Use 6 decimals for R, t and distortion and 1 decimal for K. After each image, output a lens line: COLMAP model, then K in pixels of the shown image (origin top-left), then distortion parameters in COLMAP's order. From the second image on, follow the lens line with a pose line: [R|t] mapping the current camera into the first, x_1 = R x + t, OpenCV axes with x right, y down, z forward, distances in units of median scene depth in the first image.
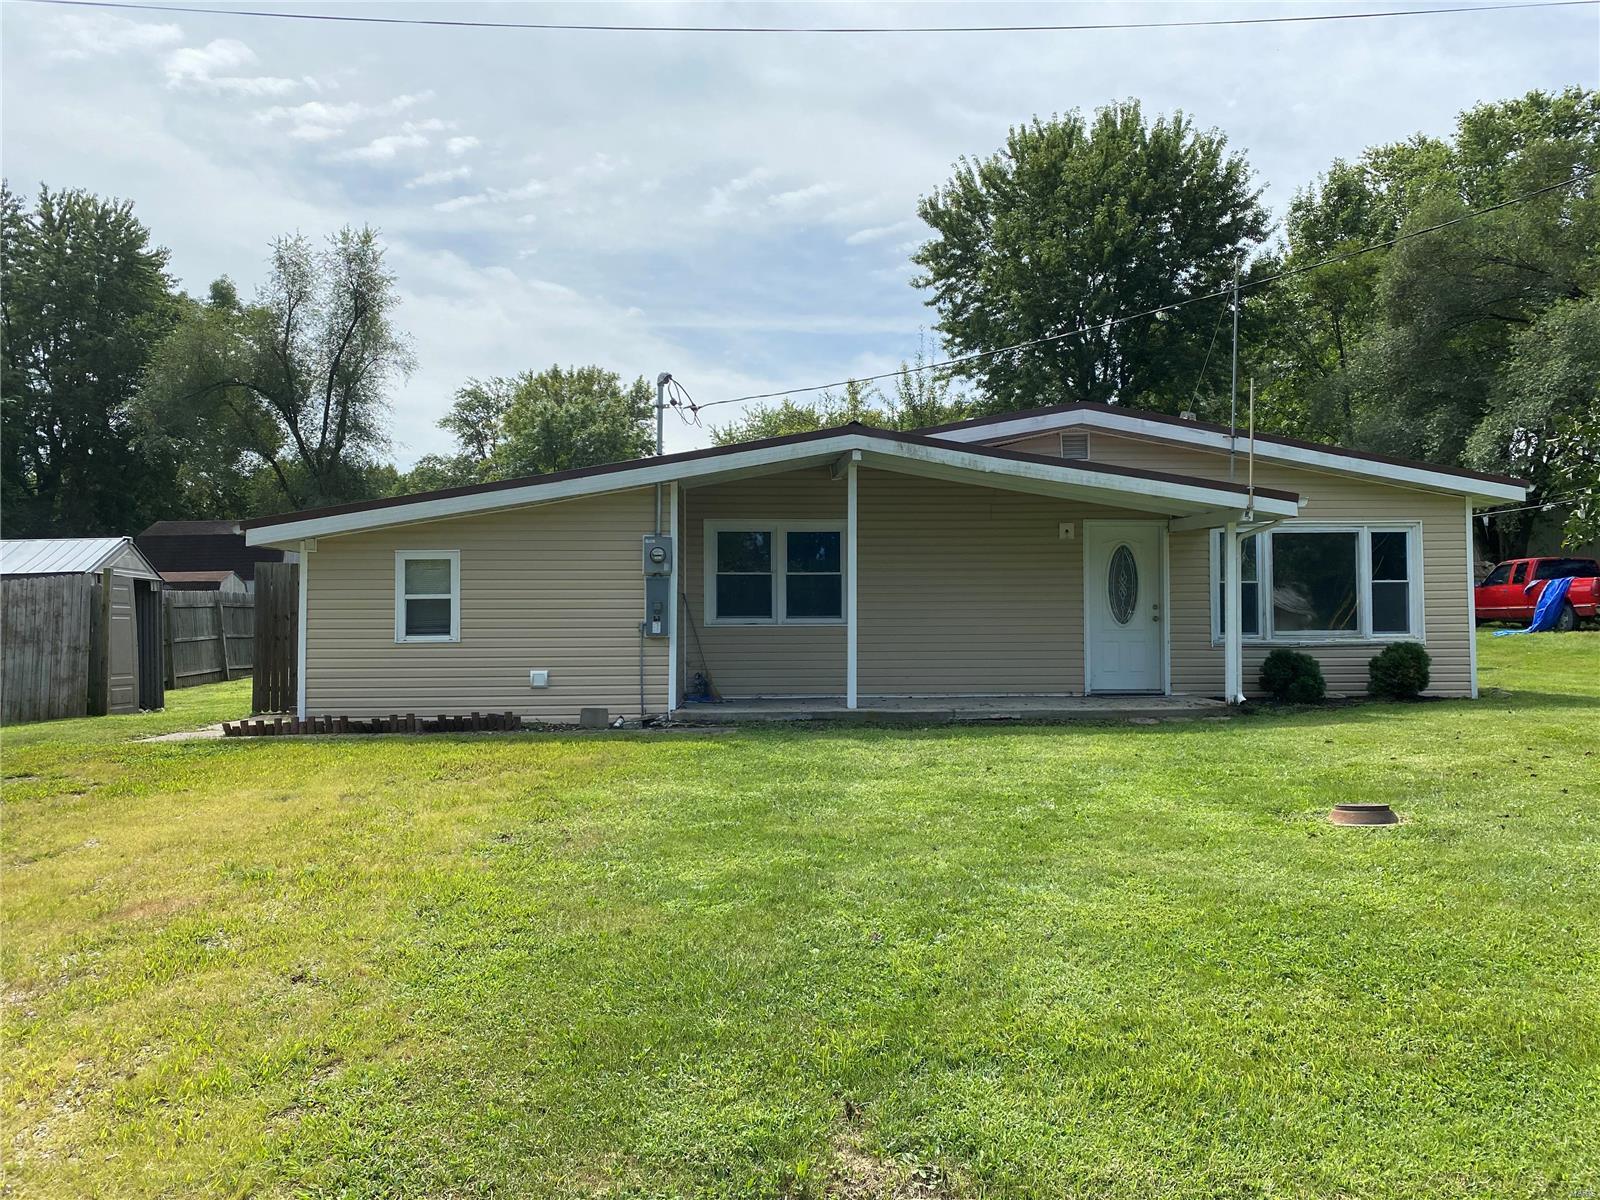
lens RADIAL K [[1235.8, 0, 824.6], [0, 1235.8, 603.3], [0, 0, 1]] dist [0.008761, 0.006339]
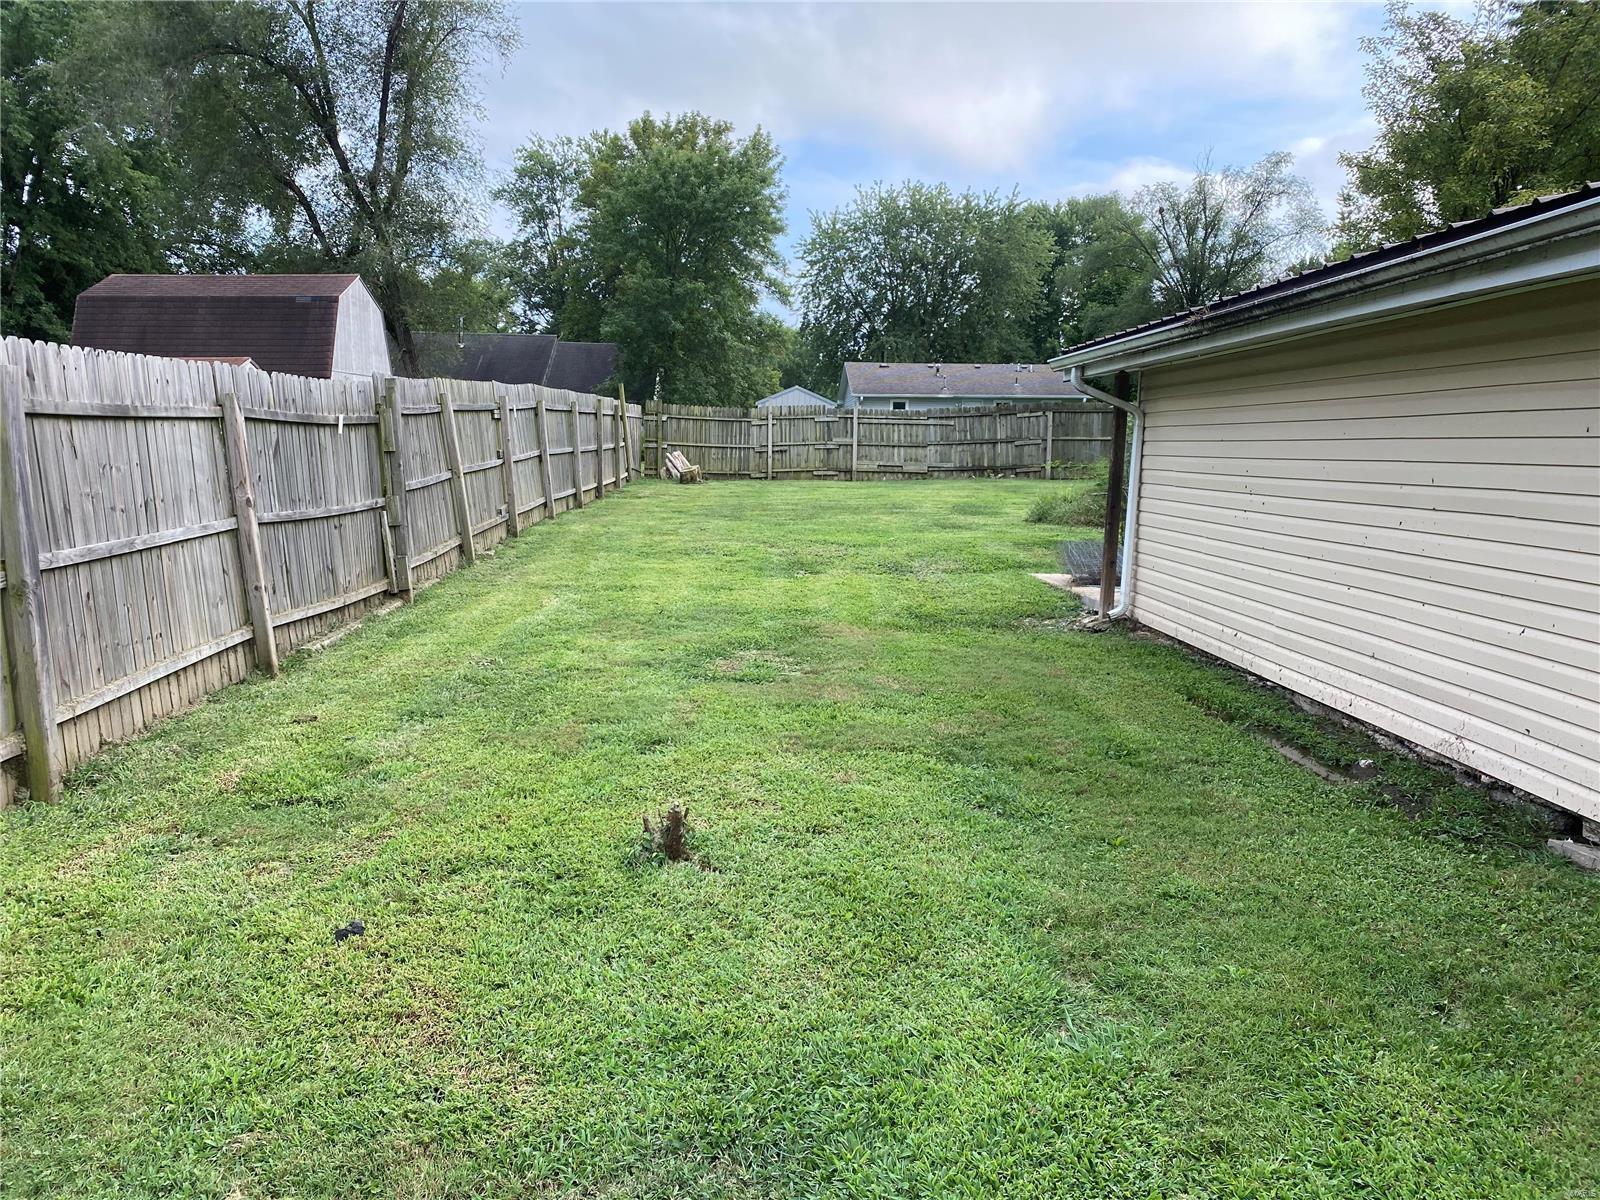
lens RADIAL K [[1216.3, 0, 800.0], [0, 1216.3, 600.0], [0, 0, 1]] dist [0.007656, -0.000124]
pose [[0.999731, 0.016505, -0.016298, -0.356452], [-0.014121, 0.990489, 0.136867, 0.003984], [0.018402, -0.136600, 0.990455, 0.726362]]
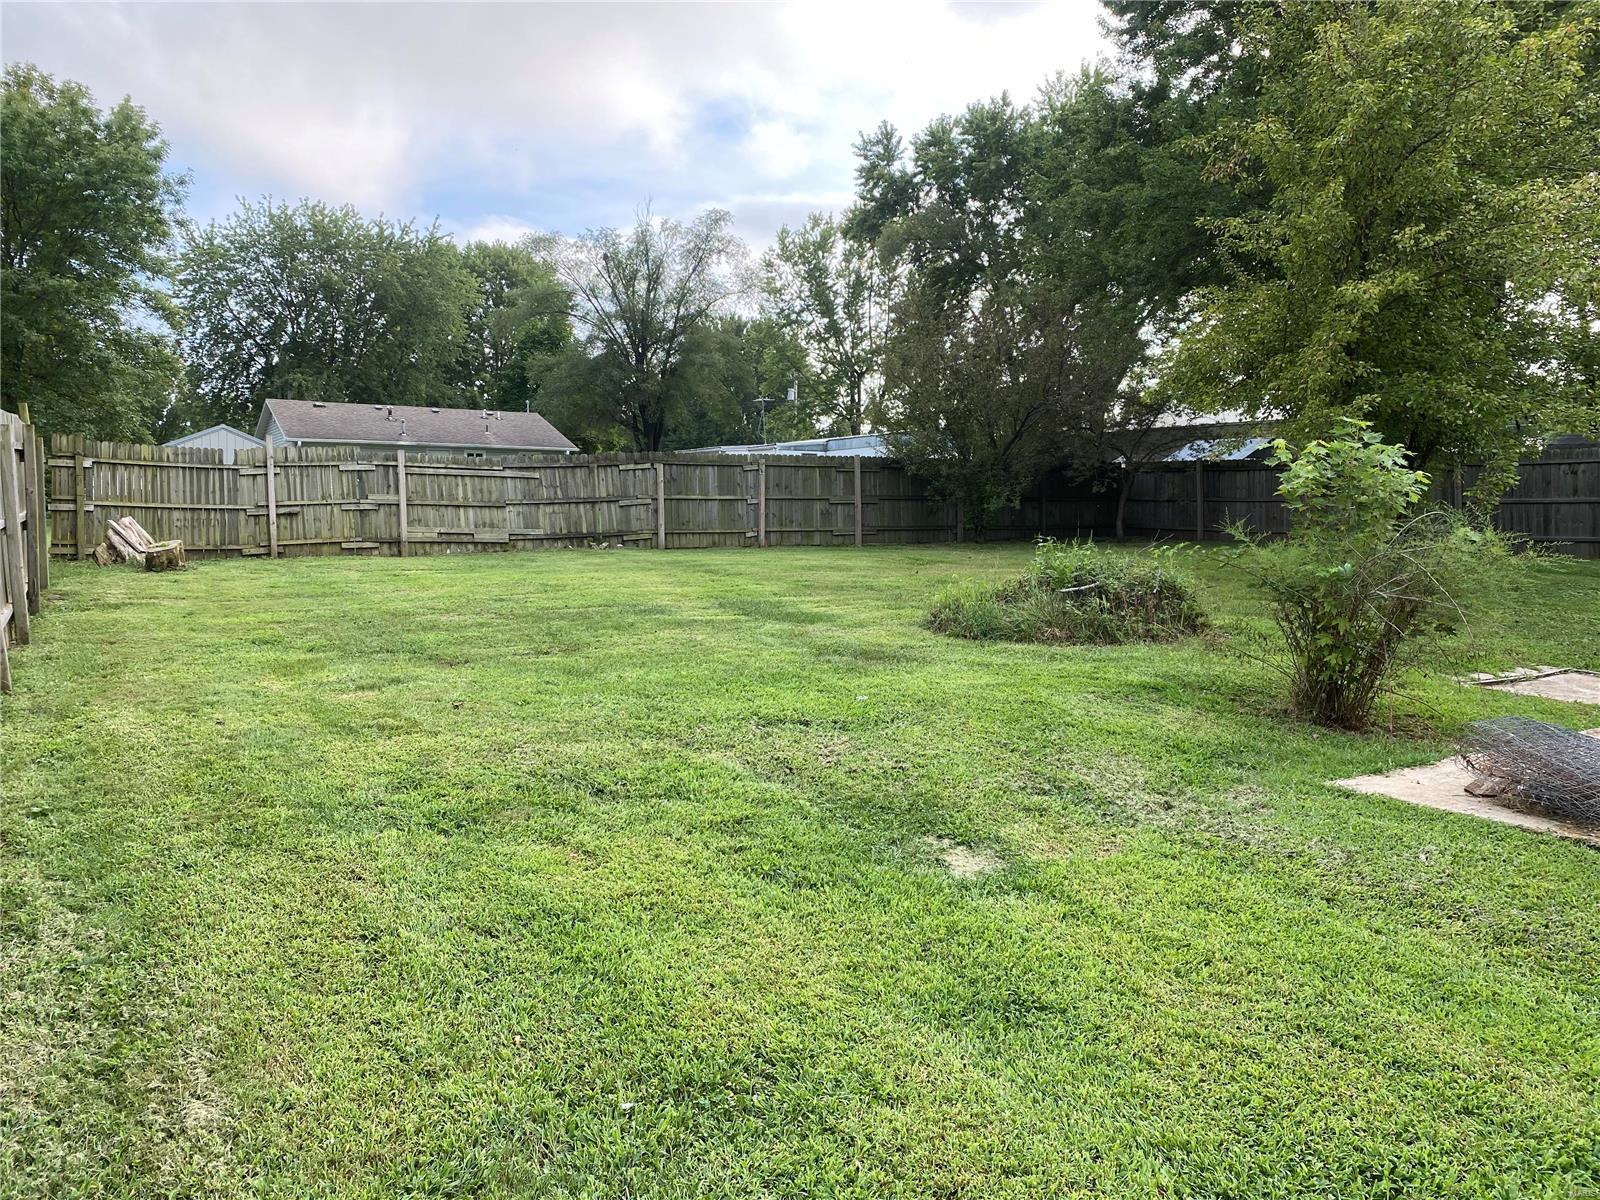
lens RADIAL K [[1191.0, 0, 800.0], [0, 1191.0, 600.0], [0, 0, 1]] dist [-0.001533, -0.010210]
pose [[0.879135, -0.024956, 0.475918, -0.478825], [-0.018634, 0.996064, 0.086653, 0.005038], [-0.476208, -0.085048, 0.875210, 1.088200]]
